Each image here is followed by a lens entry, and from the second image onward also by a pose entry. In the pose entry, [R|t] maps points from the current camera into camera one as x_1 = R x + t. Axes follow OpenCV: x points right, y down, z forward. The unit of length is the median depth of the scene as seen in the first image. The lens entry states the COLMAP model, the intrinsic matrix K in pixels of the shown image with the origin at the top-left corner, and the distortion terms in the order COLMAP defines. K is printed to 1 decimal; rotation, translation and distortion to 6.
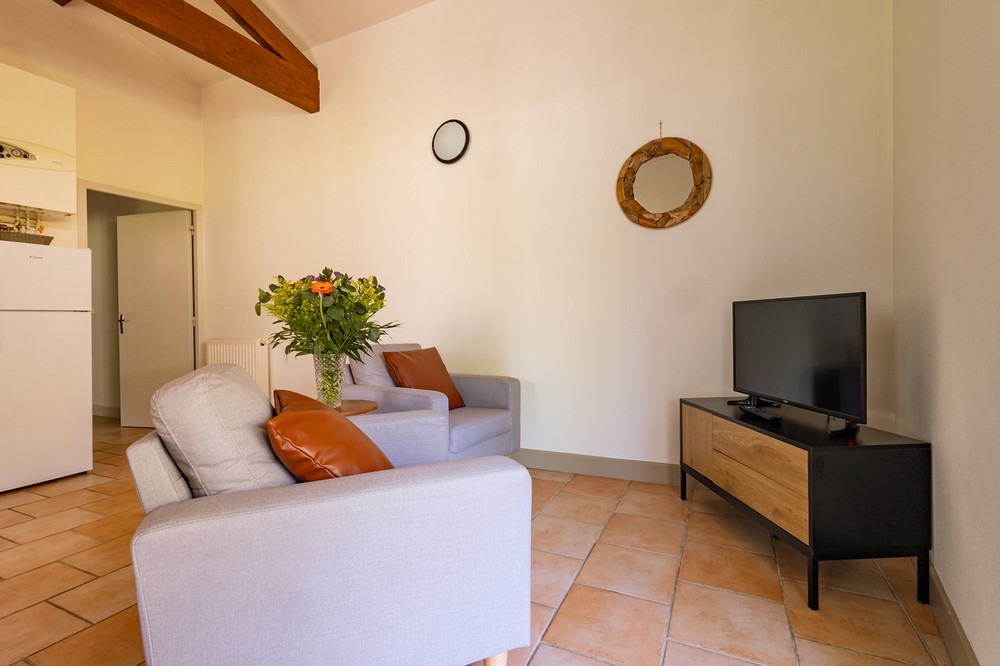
lens RADIAL K [[477.0, 0, 465.4], [0, 477.0, 338.0], [0, 0, 1]] dist [0.004348, 0.000348]
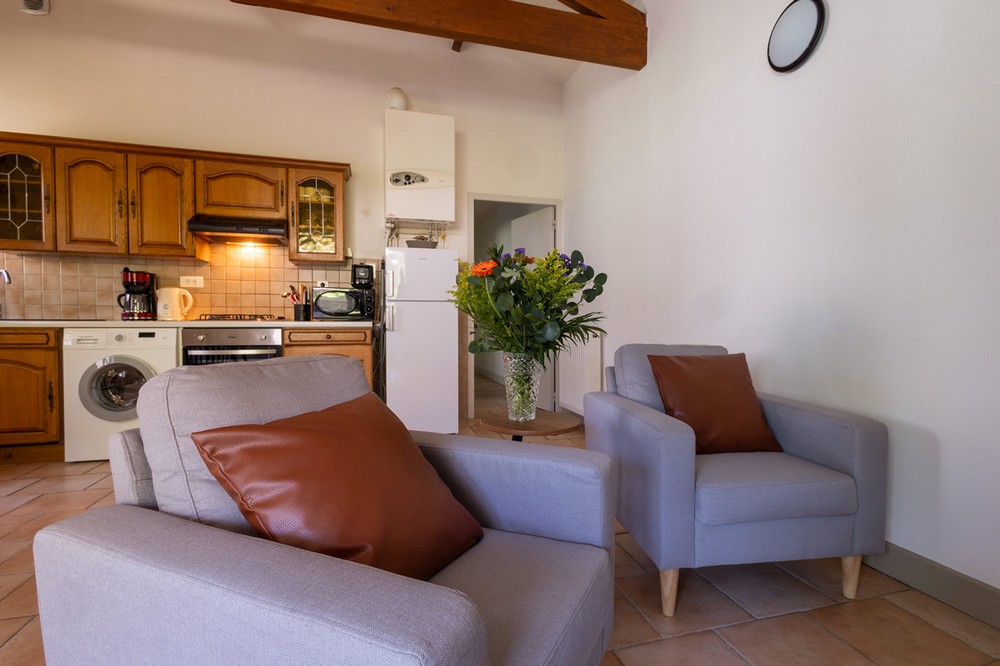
lens RADIAL K [[477.0, 0, 503.8], [0, 477.0, 332.7], [0, 0, 1]] dist [0.004348, 0.000348]
pose [[0.697142, 0.045716, -0.715474, 0.155643], [-0.040929, 0.998875, 0.023944, -0.010264], [0.715764, 0.012591, 0.698229, 0.250274]]
